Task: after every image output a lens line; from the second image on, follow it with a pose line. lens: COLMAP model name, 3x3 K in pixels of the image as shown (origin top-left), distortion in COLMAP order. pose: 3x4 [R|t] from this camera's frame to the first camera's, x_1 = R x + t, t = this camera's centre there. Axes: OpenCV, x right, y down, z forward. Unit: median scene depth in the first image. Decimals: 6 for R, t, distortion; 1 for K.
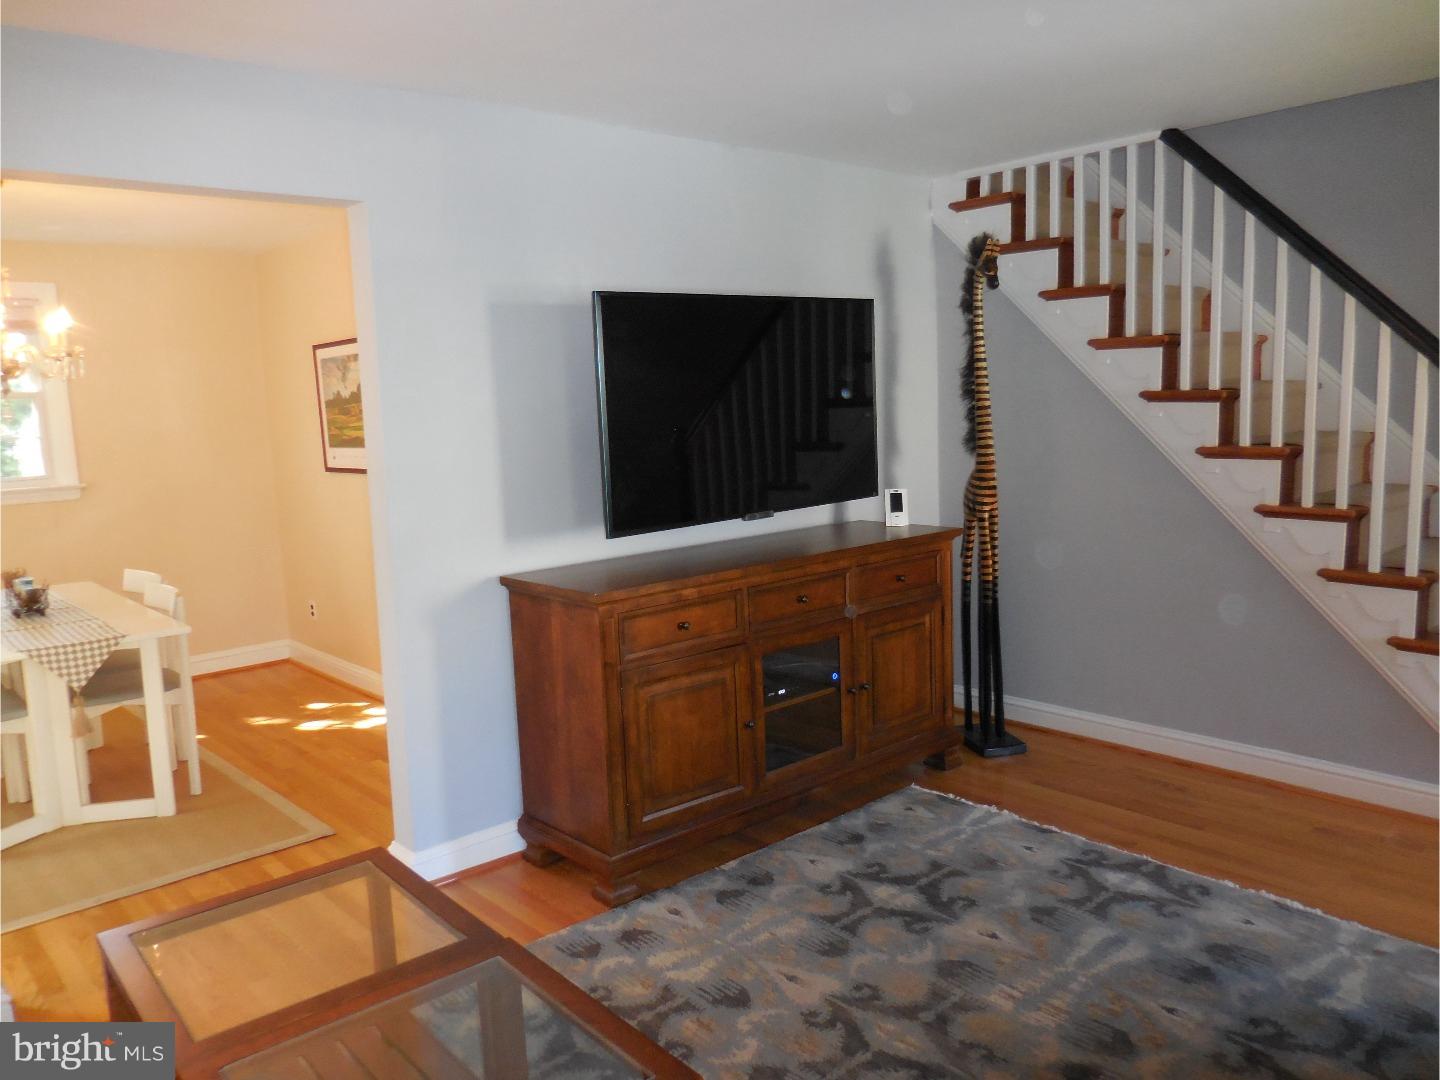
lens RADIAL K [[1091.0, 0, 713.0], [0, 1091.0, 543.9], [0, 0, 1]] dist [-0.005906, 0.002468]
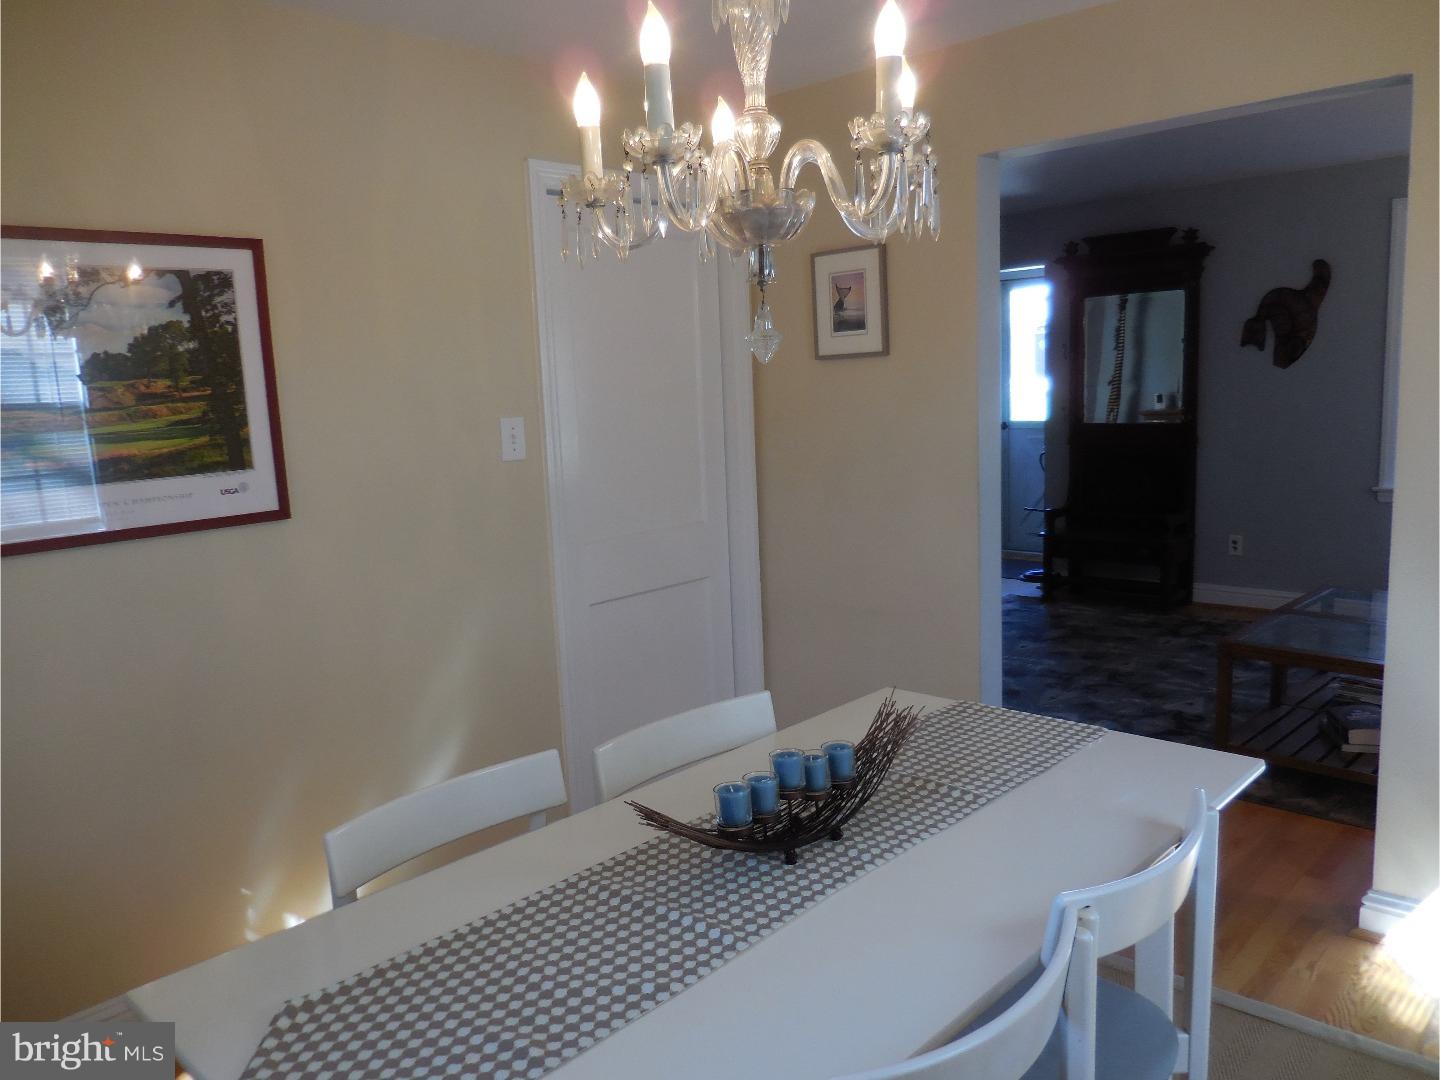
lens RADIAL K [[1091.0, 0, 724.2], [0, 1091.0, 546.6], [0, 0, 1]] dist [-0.005906, 0.002468]
pose [[-0.099373, -0.109637, 0.988992, -1.493469], [0.177416, 0.976033, 0.126027, -0.136746], [-0.979106, 0.187987, -0.077539, 1.539870]]
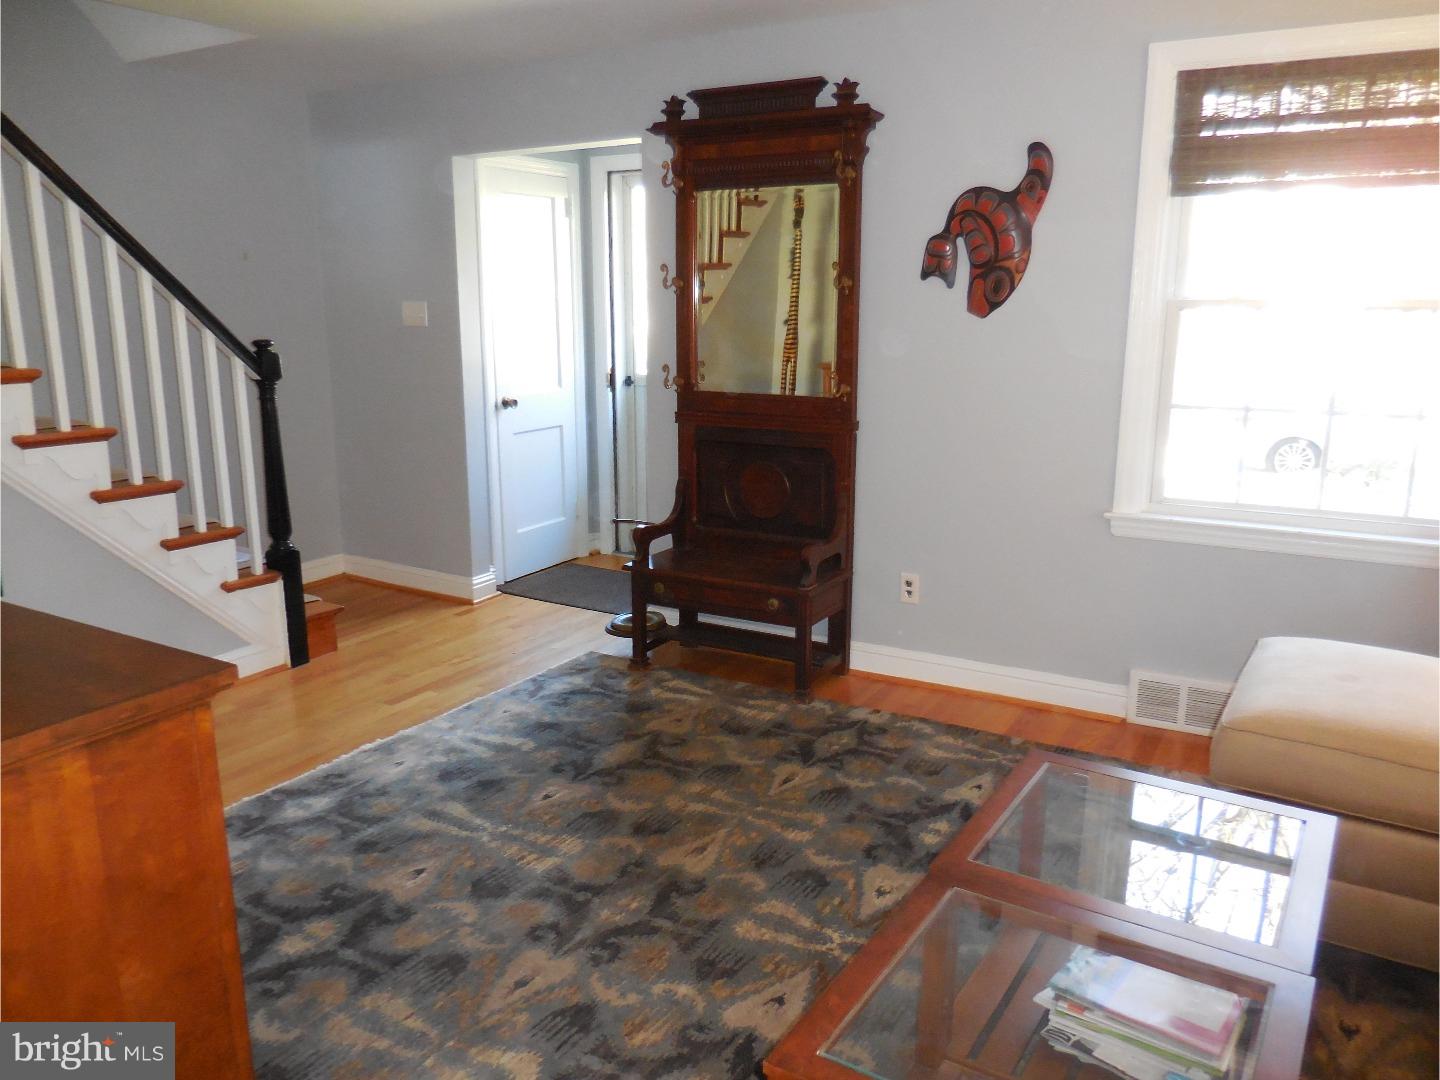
lens RADIAL K [[1091.0, 0, 713.5], [0, 1091.0, 536.5], [0, 0, 1]] dist [-0.005906, 0.002468]
pose [[-0.308058, -0.167794, 0.936454, -0.680551], [0.142201, 0.965145, 0.219713, -0.096715], [-0.940680, 0.200849, -0.273460, 0.985954]]
